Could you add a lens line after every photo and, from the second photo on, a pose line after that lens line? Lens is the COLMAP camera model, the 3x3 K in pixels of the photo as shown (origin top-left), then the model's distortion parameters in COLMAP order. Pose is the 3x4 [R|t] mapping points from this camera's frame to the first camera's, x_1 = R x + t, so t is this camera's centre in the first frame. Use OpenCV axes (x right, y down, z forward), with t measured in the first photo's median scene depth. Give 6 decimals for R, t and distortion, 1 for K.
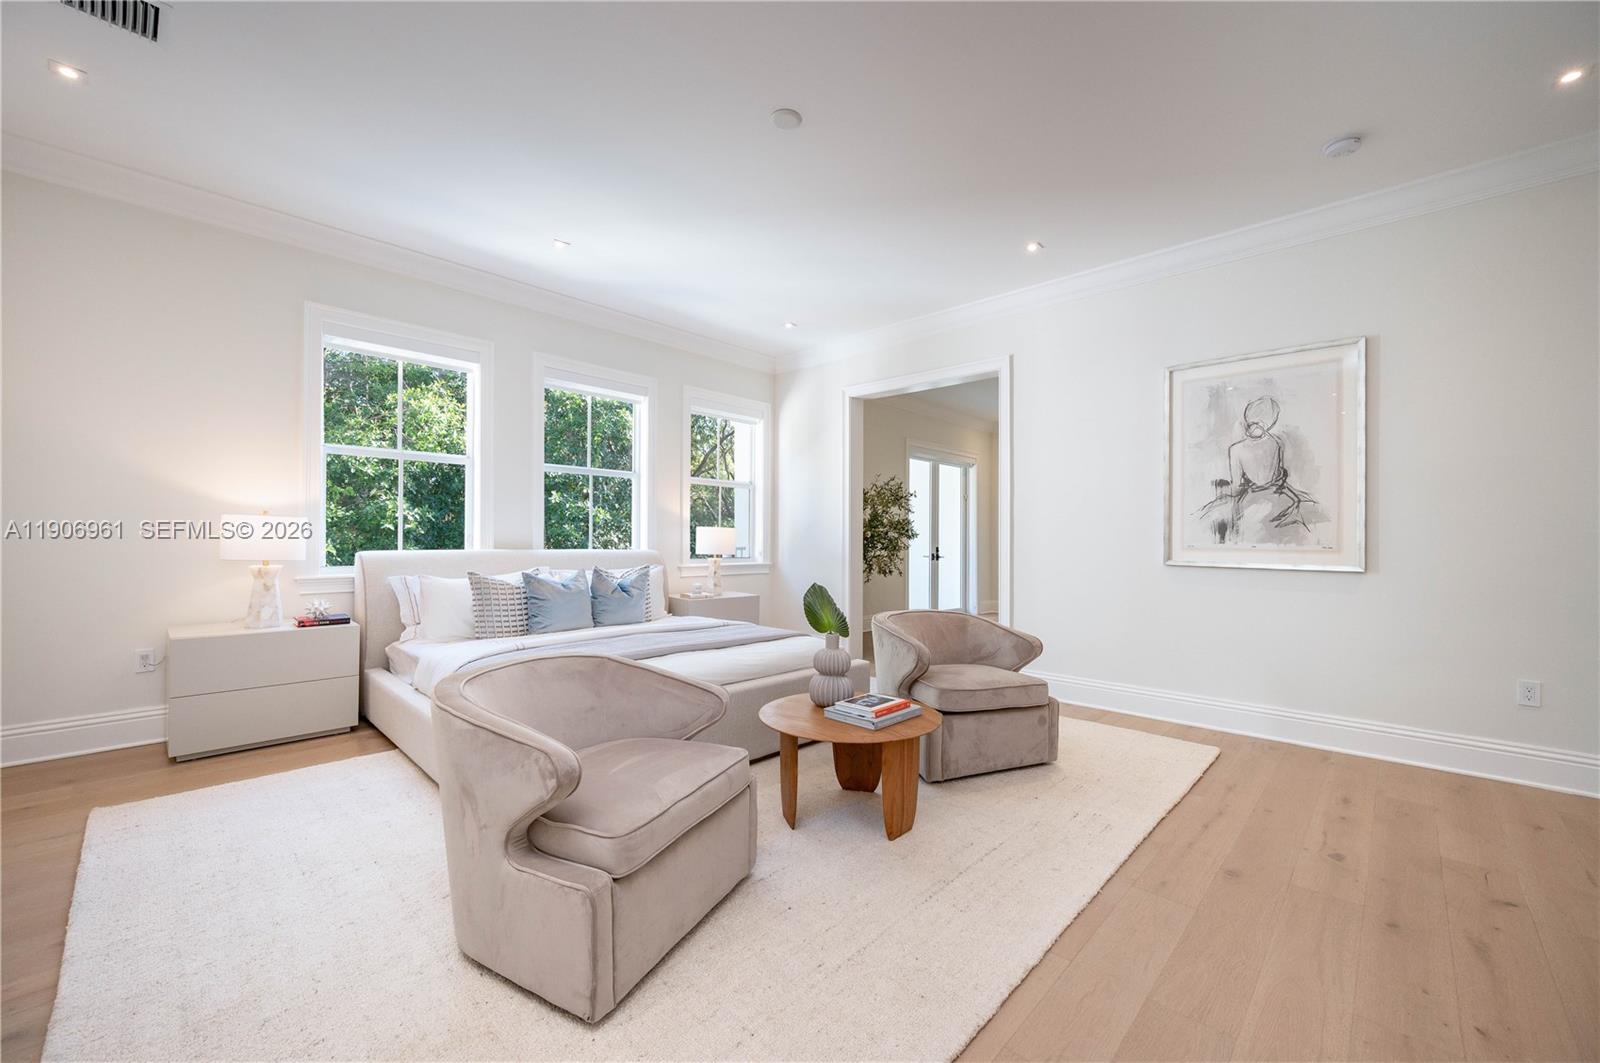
lens RADIAL K [[640.1, 0, 789.6], [0, 640.1, 529.2], [0, 0, 1]] dist [-0.002413, 0.000084]
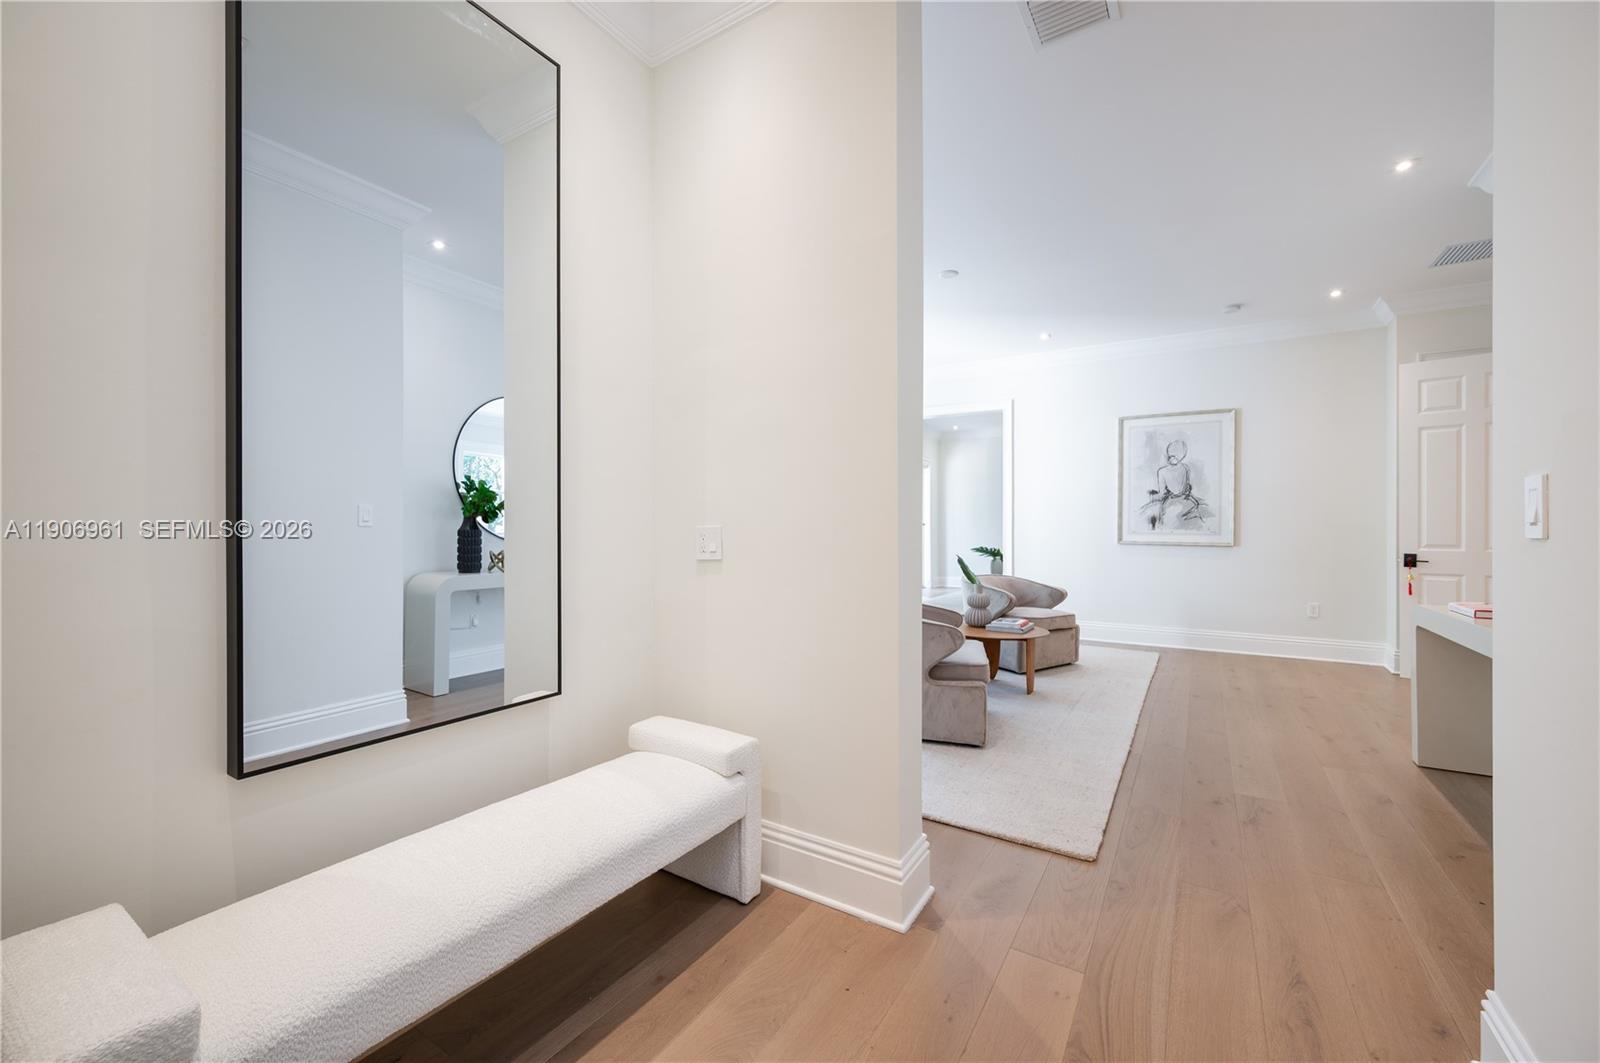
lens RADIAL K [[640.1, 0, 797.7], [0, 640.1, 518.6], [0, 0, 1]] dist [-0.002413, 0.000084]
pose [[0.980213, 0.000251, 0.197944, -0.533367], [-0.001680, 0.999974, 0.007053, -0.016254], [-0.197937, -0.007247, 0.980188, -0.410065]]
